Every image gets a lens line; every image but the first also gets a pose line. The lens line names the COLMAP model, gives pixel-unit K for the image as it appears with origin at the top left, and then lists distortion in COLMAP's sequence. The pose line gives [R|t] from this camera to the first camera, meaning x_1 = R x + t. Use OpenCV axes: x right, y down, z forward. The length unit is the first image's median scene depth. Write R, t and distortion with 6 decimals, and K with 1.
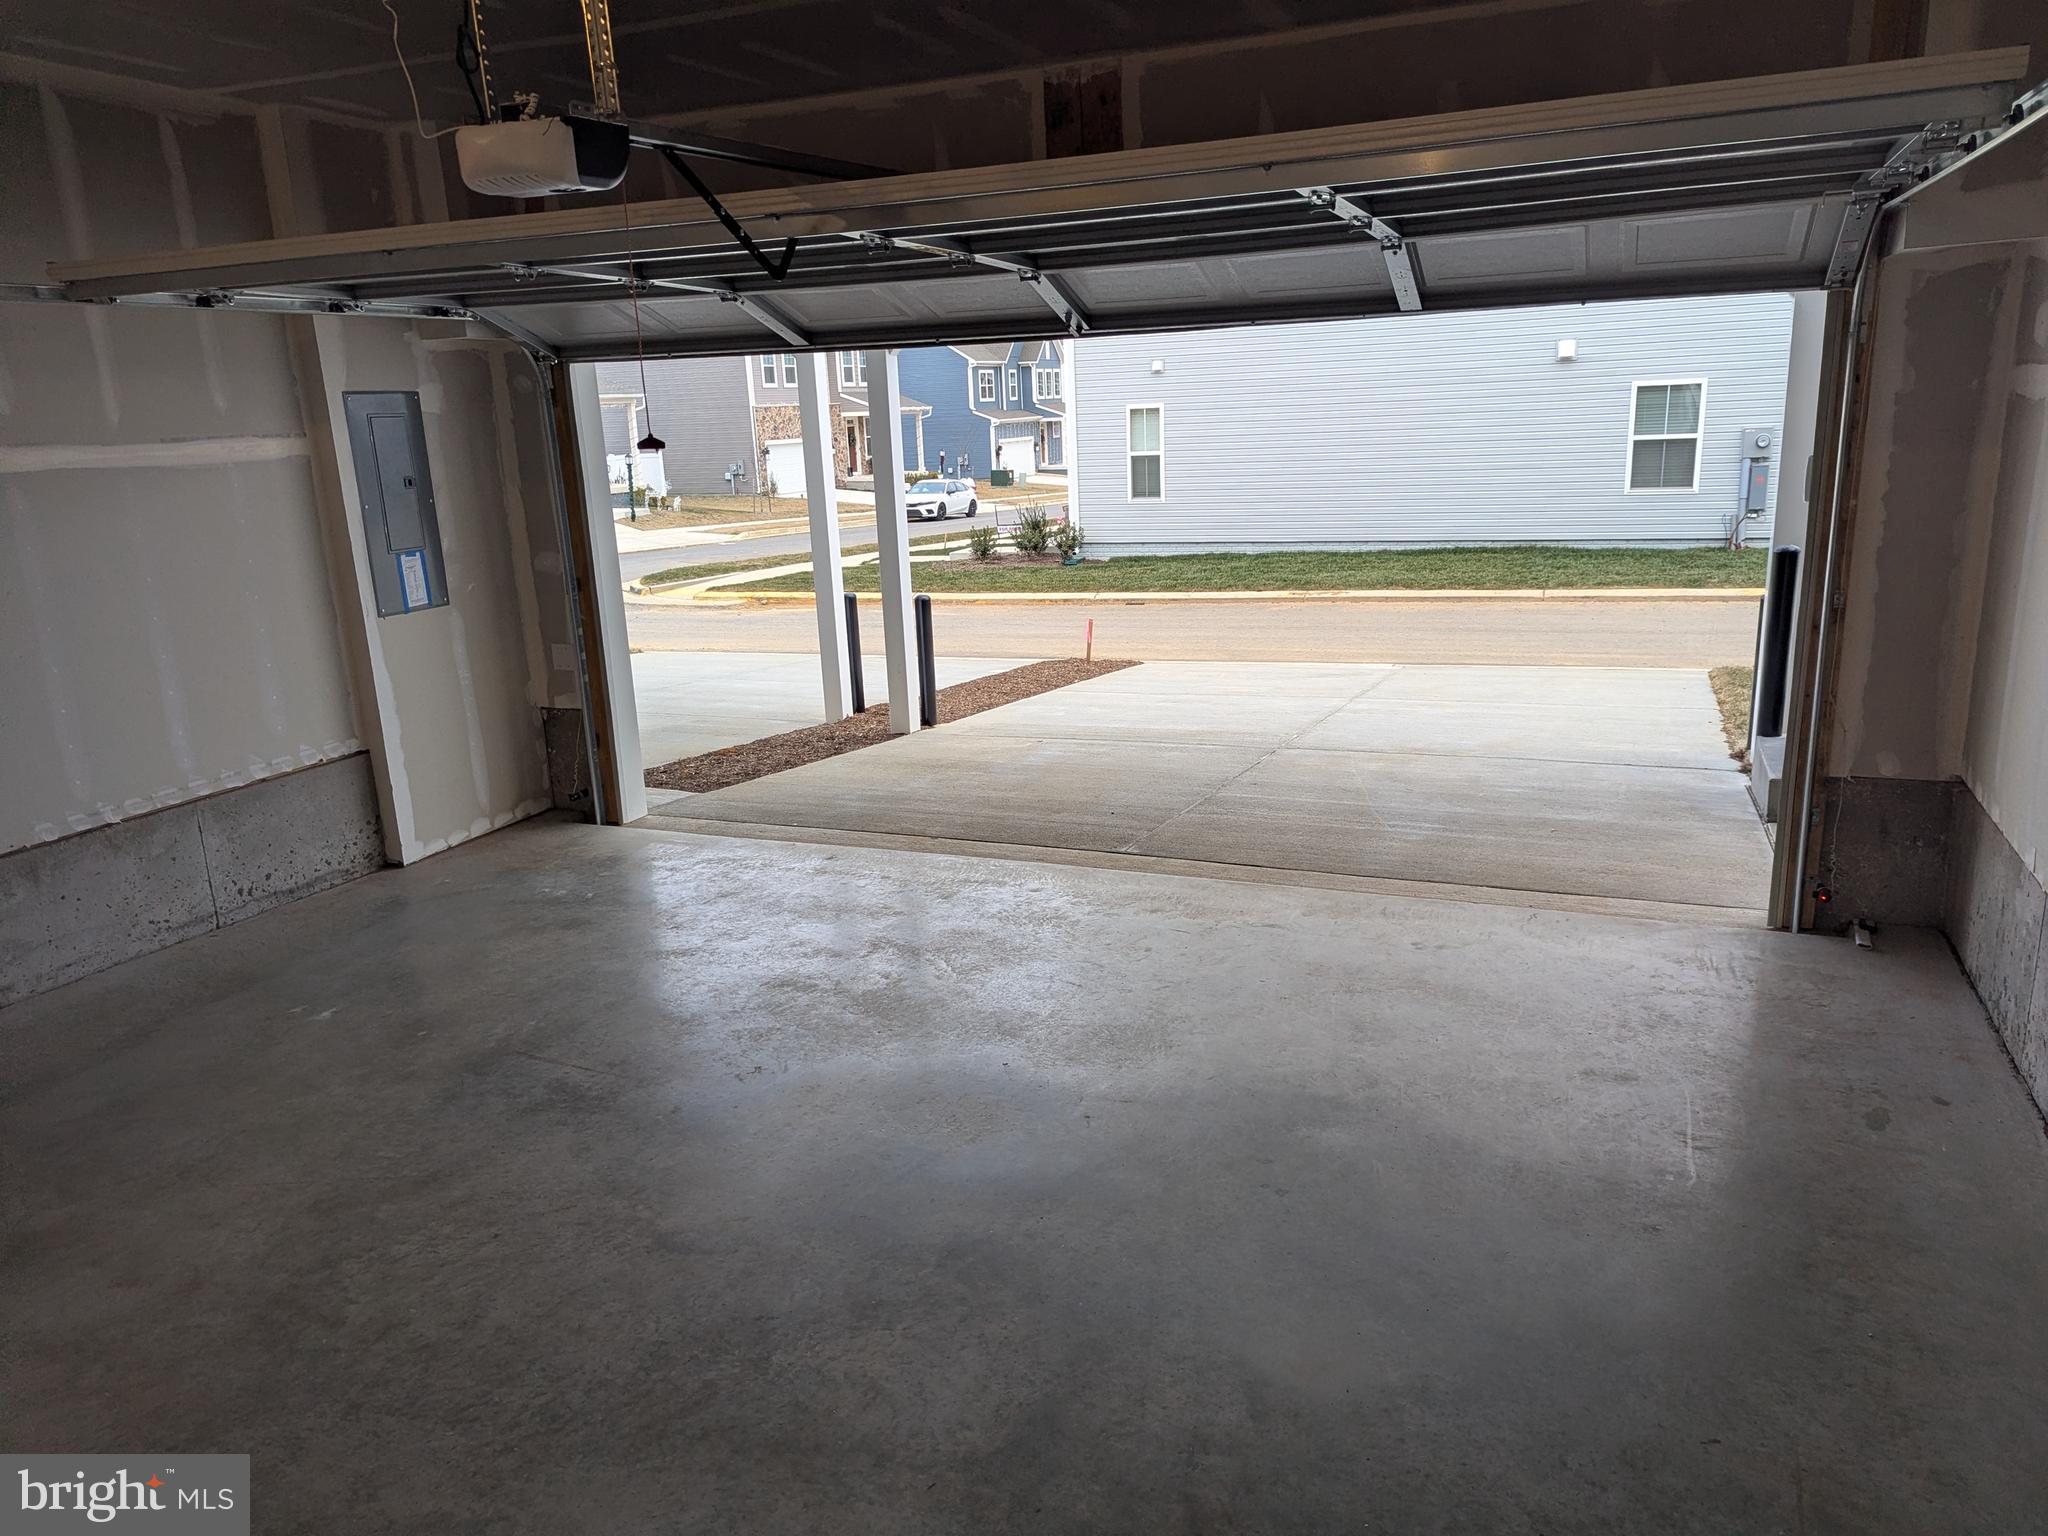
lens RADIAL K [[1448.8, 0, 1026.7], [0, 1448.8, 769.9], [0, 0, 1]] dist [0.061923, -0.052164]
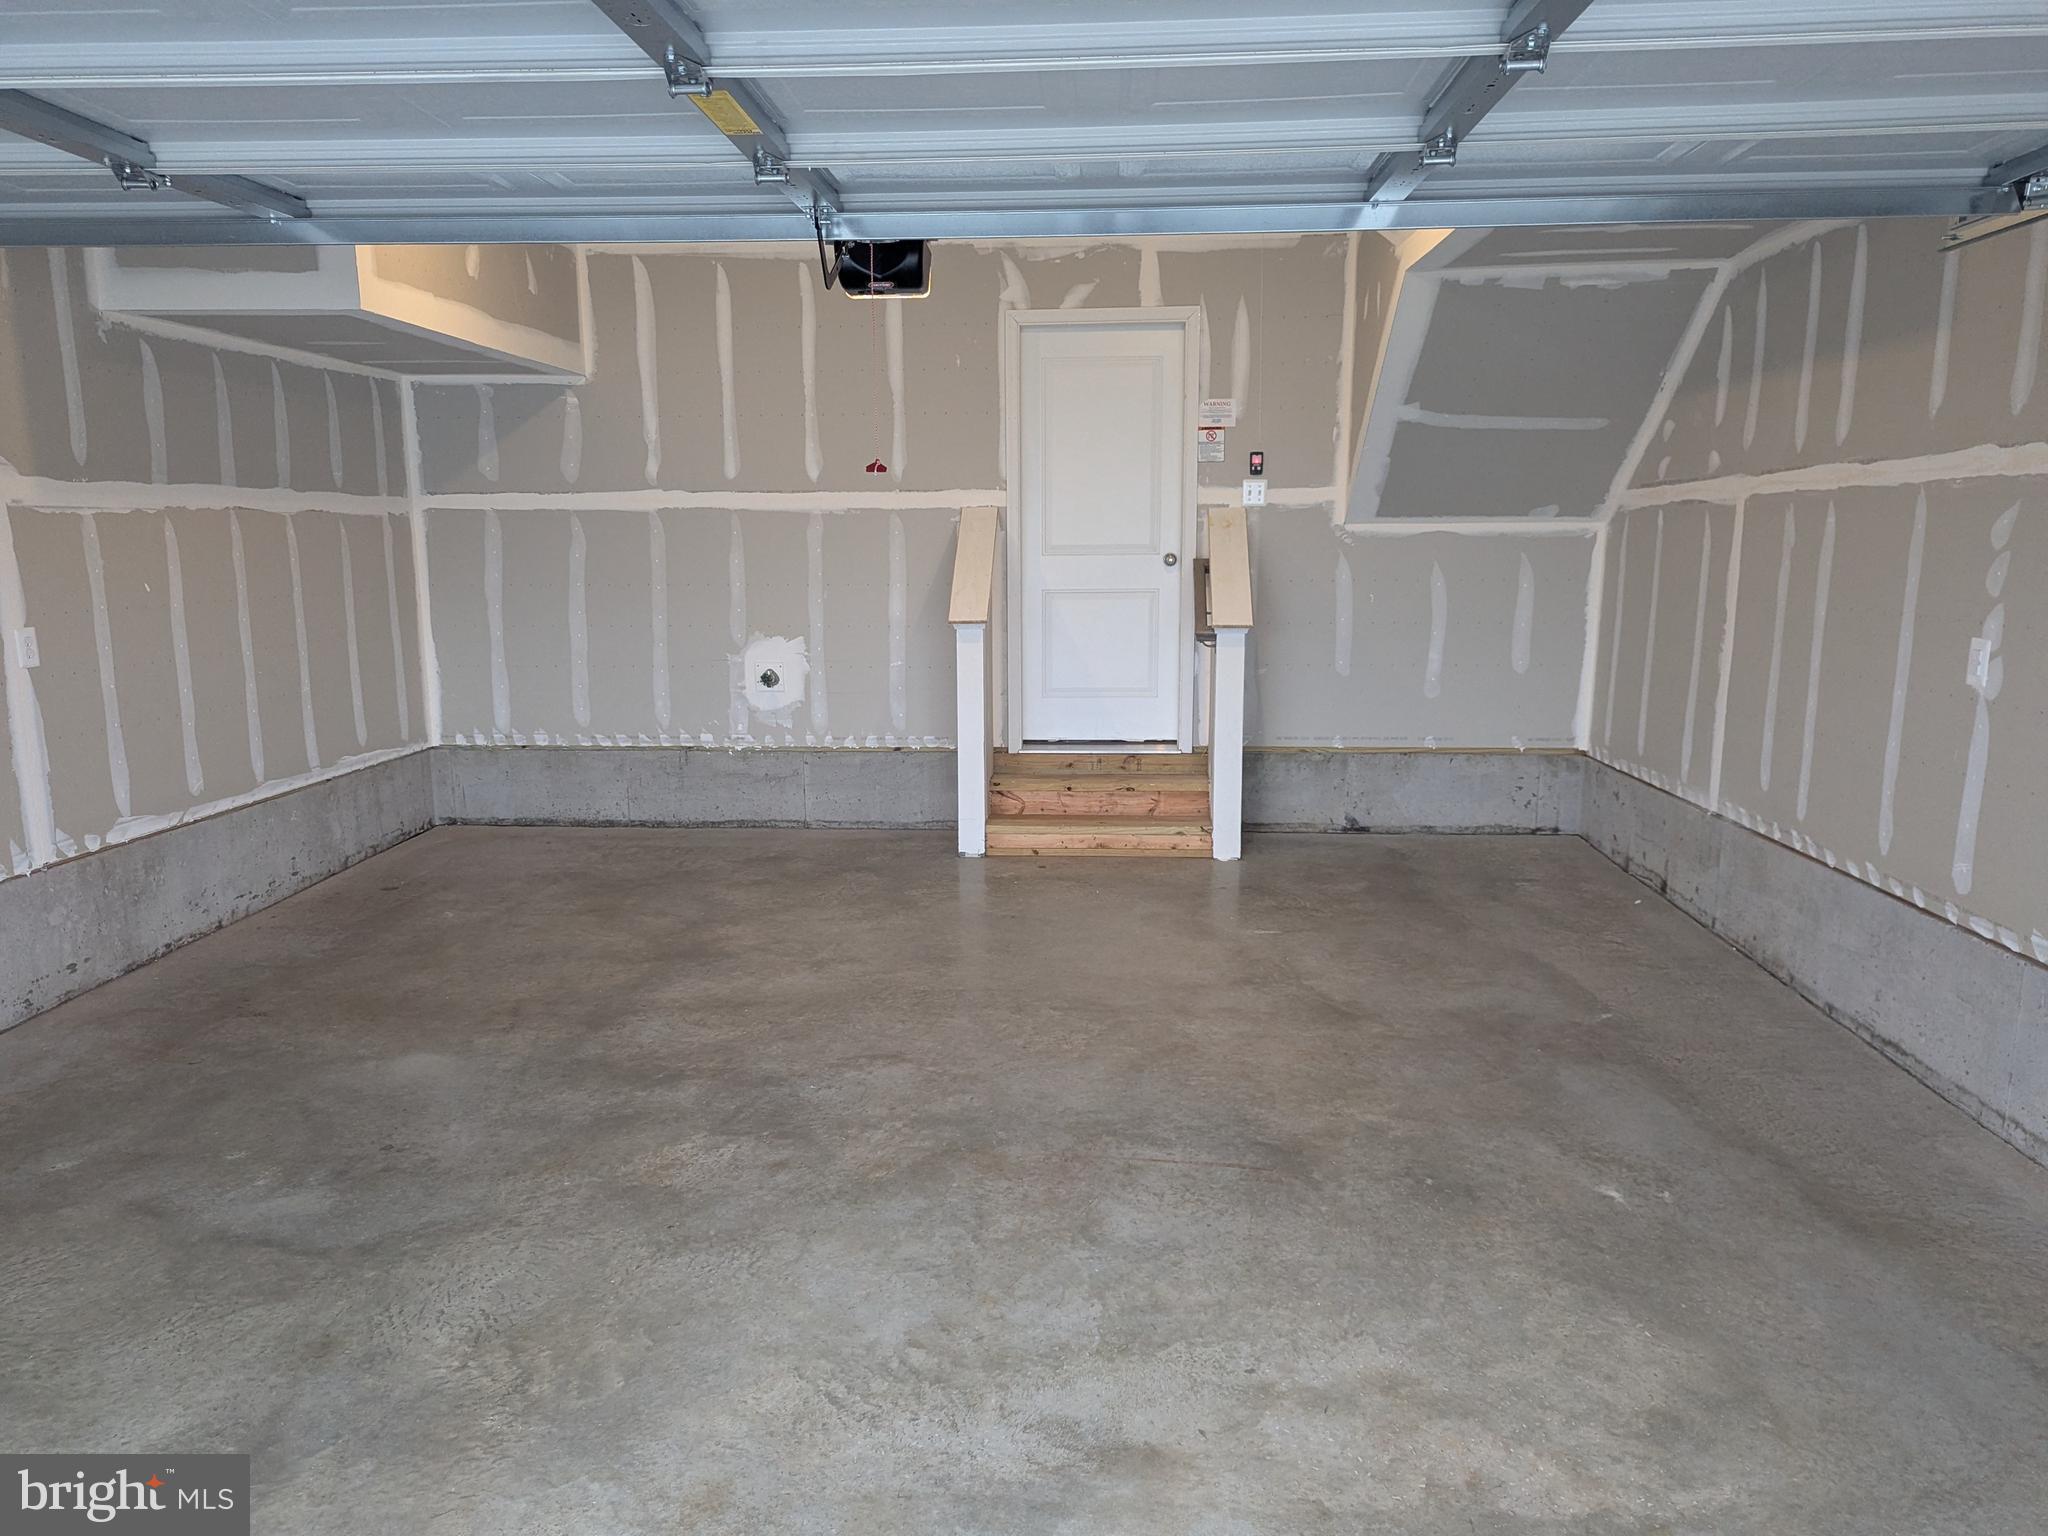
lens RADIAL K [[1448.8, 0, 1019.3], [0, 1448.8, 778.2], [0, 0, 1]] dist [0.061923, -0.052164]
pose [[-0.947707, 0.096394, -0.304237, 0.027780], [-0.034927, 0.916242, 0.399099, -0.448390], [0.317226, 0.388855, -0.864962, 2.071069]]
